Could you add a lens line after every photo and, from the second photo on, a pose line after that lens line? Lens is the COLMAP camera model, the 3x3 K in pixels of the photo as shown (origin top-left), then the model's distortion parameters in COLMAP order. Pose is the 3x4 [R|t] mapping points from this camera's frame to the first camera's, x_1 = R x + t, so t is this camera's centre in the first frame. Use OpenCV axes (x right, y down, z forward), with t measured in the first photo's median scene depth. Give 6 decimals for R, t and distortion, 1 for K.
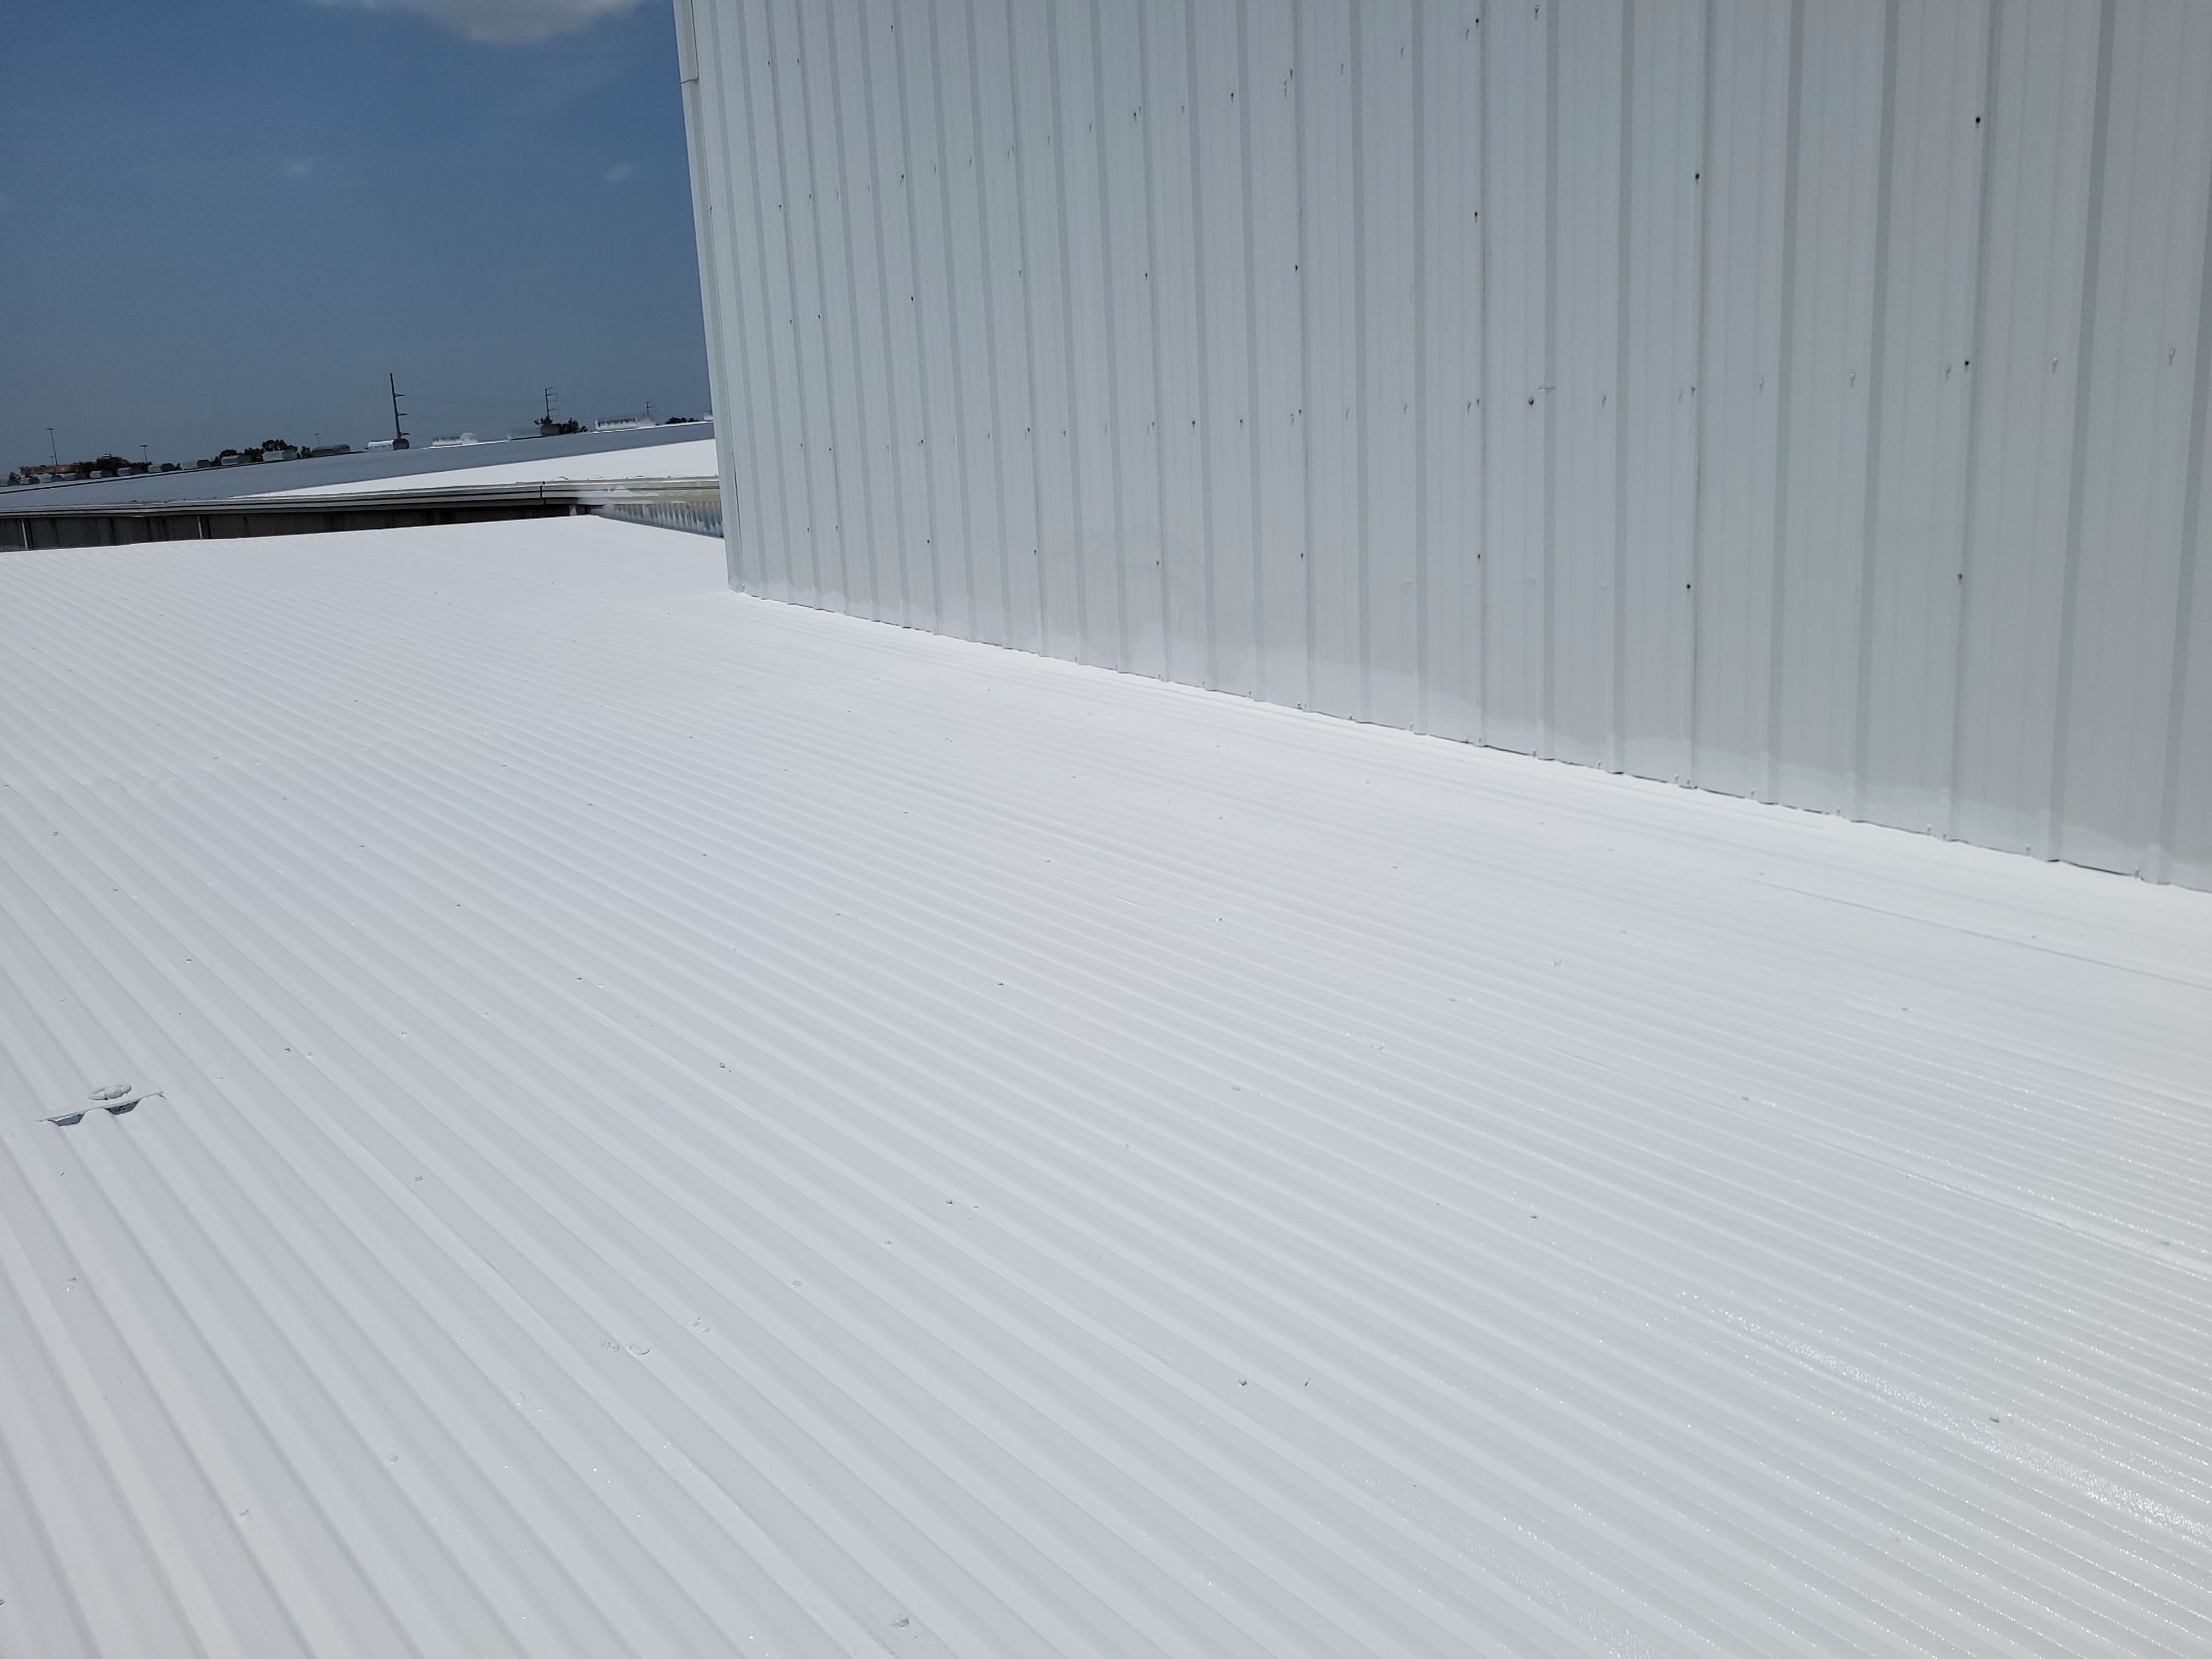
lens RADIAL K [[1672.1, 0, 1106.0], [0, 1672.1, 829.5], [0, 0, 1]] dist [0.008871, 0.004110]
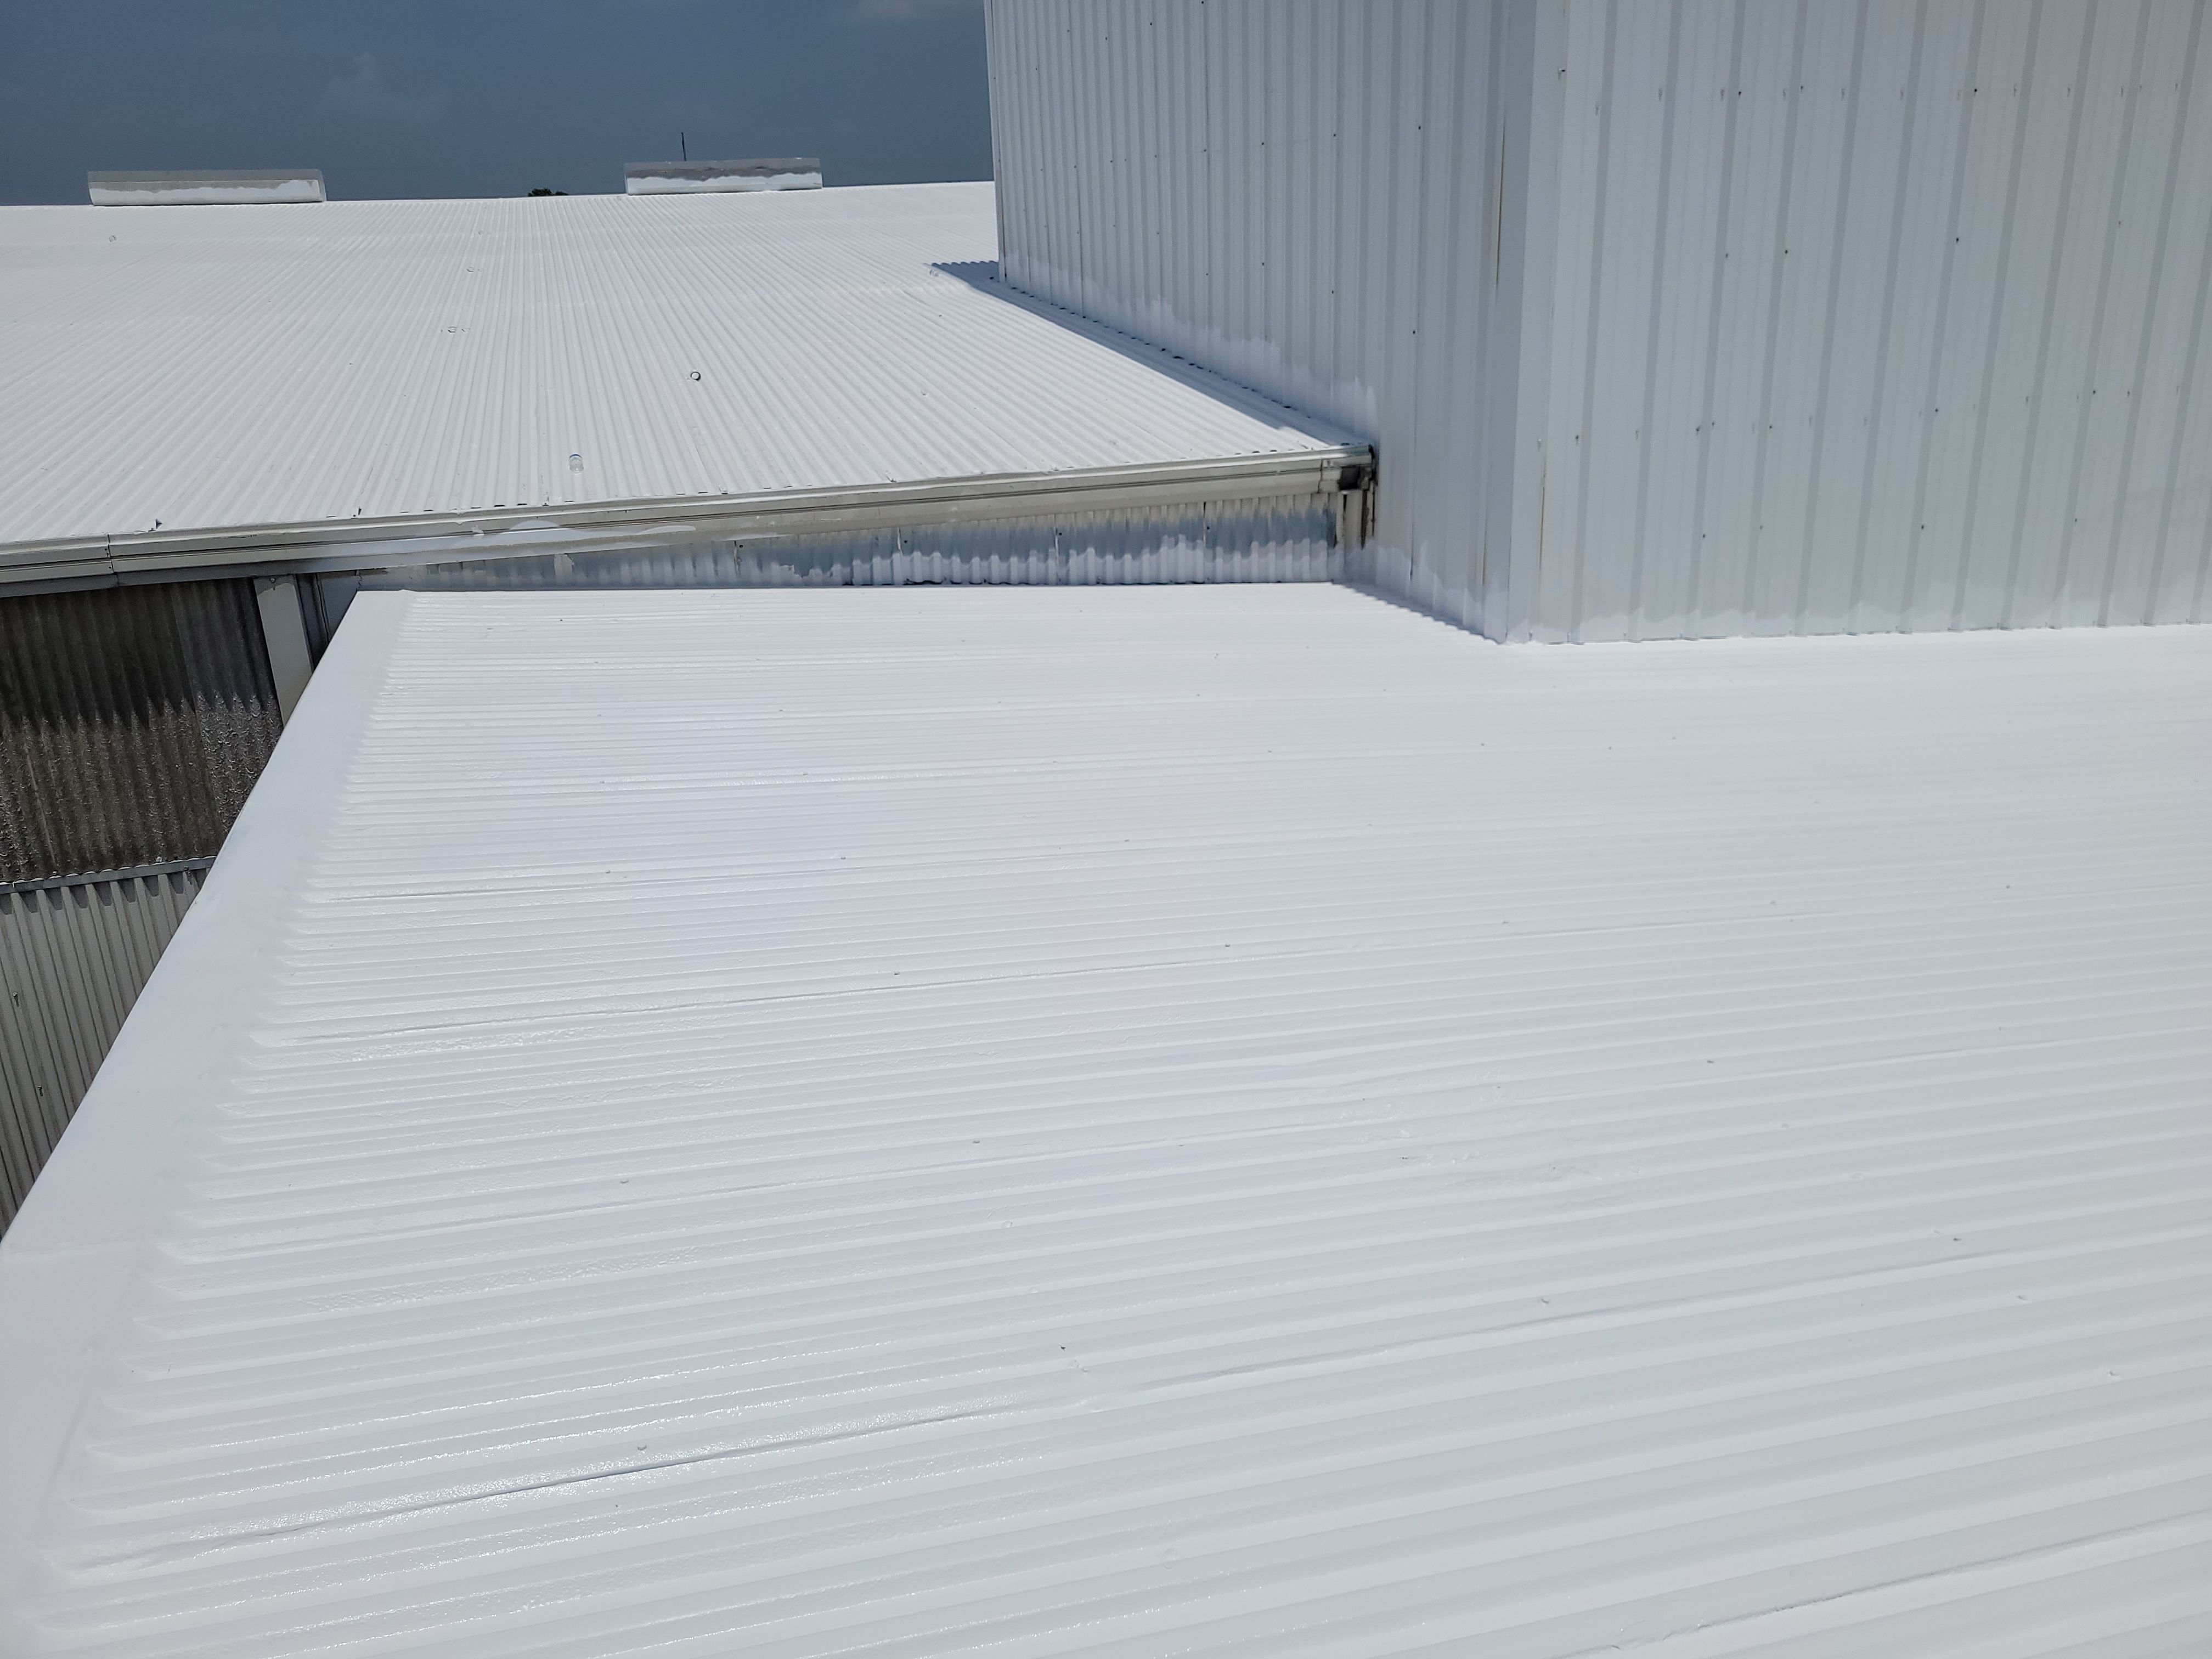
lens RADIAL K [[1672.1, 0, 1106.0], [0, 1672.1, 829.5], [0, 0, 1]] dist [0.008871, 0.004110]
pose [[0.458182, -0.286536, 0.841407, -1.101530], [0.214103, 0.954321, 0.208401, -0.299087], [-0.862687, 0.084662, 0.498601, 0.948246]]
